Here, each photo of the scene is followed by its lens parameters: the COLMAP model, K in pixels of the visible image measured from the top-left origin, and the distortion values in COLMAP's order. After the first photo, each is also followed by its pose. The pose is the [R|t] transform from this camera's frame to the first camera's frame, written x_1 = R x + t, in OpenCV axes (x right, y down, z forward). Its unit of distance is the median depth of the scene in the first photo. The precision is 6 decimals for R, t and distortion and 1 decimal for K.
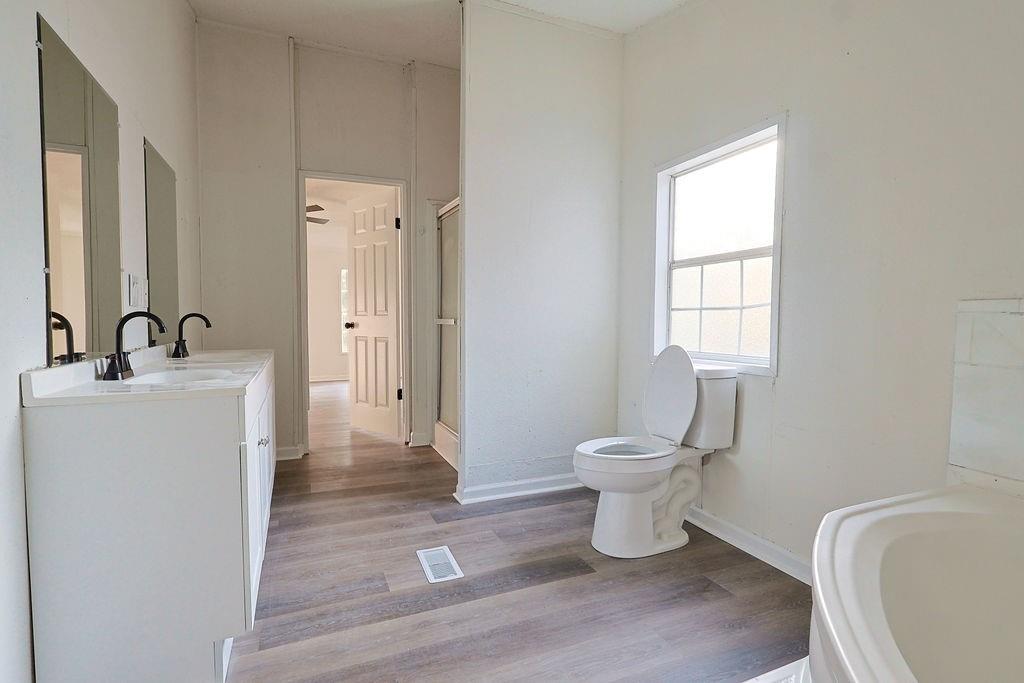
lens RADIAL K [[486.6, 0, 510.0], [0, 486.6, 340.4], [0, 0, 1]] dist [-0.001439, 0.000257]
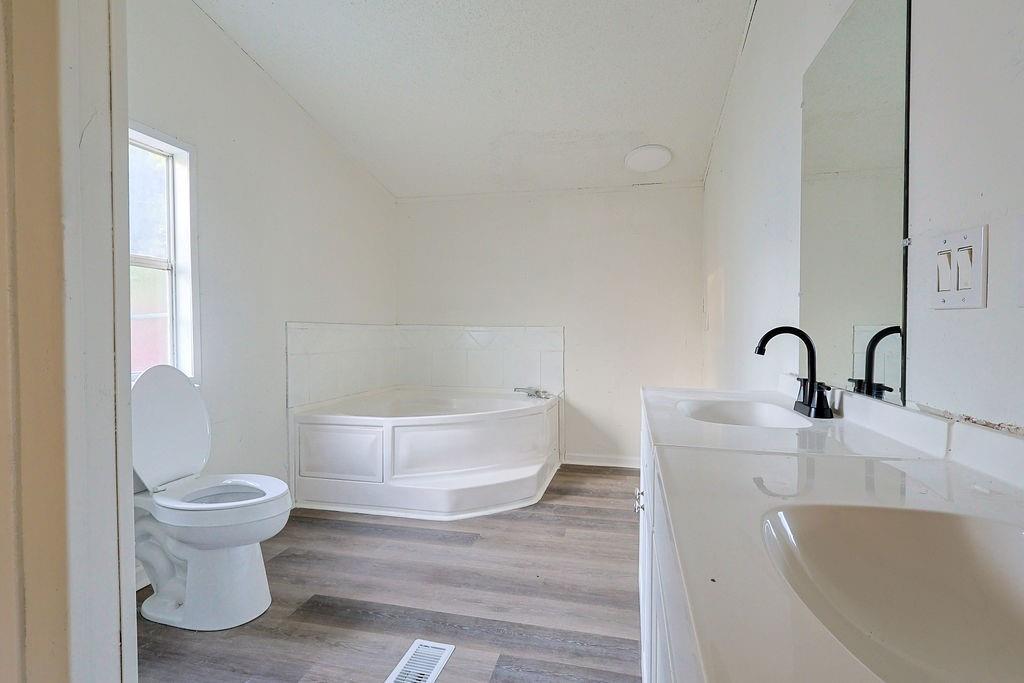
lens RADIAL K [[486.6, 0, 511.9], [0, 486.6, 340.1], [0, 0, 1]] dist [-0.001439, 0.000257]
pose [[-0.796683, -0.017318, 0.604149, -0.833733], [0.023047, 0.997992, 0.058999, -0.088314], [-0.603957, 0.060928, -0.794684, 1.771592]]
